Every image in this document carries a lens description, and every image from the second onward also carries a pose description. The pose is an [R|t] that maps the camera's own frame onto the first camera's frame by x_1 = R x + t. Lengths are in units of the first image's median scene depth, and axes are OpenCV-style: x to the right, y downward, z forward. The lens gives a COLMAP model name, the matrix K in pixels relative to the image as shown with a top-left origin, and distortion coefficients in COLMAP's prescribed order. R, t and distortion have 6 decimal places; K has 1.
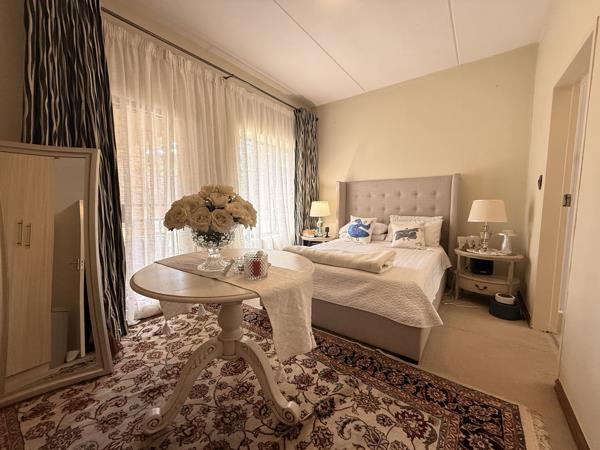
lens RADIAL K [[239.1, 0, 298.4], [0, 239.1, 225.1], [0, 0, 1]] dist [-0.000822, 0.000026]
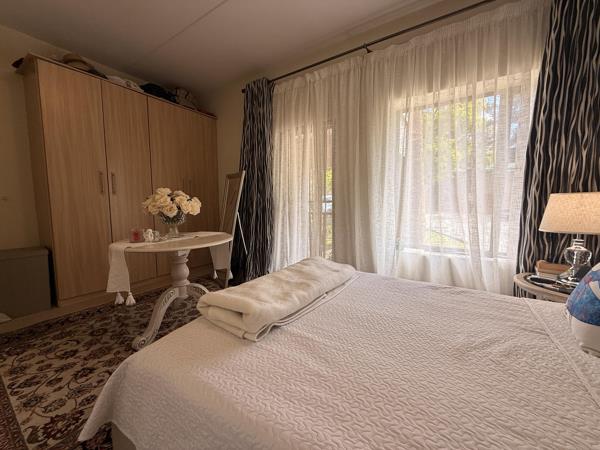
lens RADIAL K [[239.1, 0, 298.4], [0, 239.1, 225.1], [0, 0, 1]] dist [-0.000822, 0.000026]
pose [[0.052249, 0.095786, -0.994030, 0.966828], [-0.088952, 0.991879, 0.090903, -0.101480], [0.994665, 0.083672, 0.060345, 1.251340]]
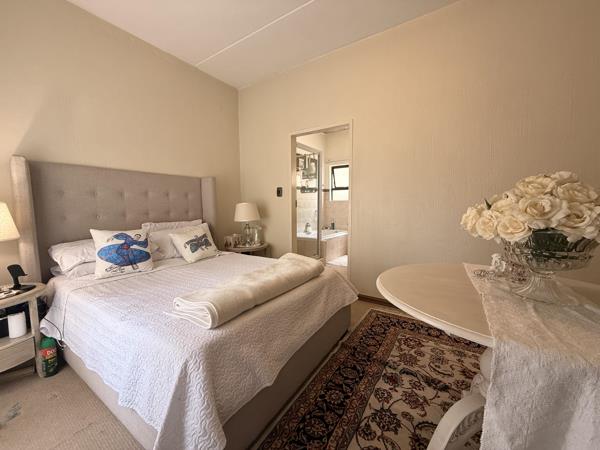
lens RADIAL K [[239.1, 0, 298.4], [0, 239.1, 225.1], [0, 0, 1]] dist [-0.000822, 0.000026]
pose [[-0.060894, -0.078984, 0.995014, -0.674065], [0.096732, 0.991705, 0.084641, -0.102742], [-0.993446, 0.101404, -0.052748, 1.193376]]
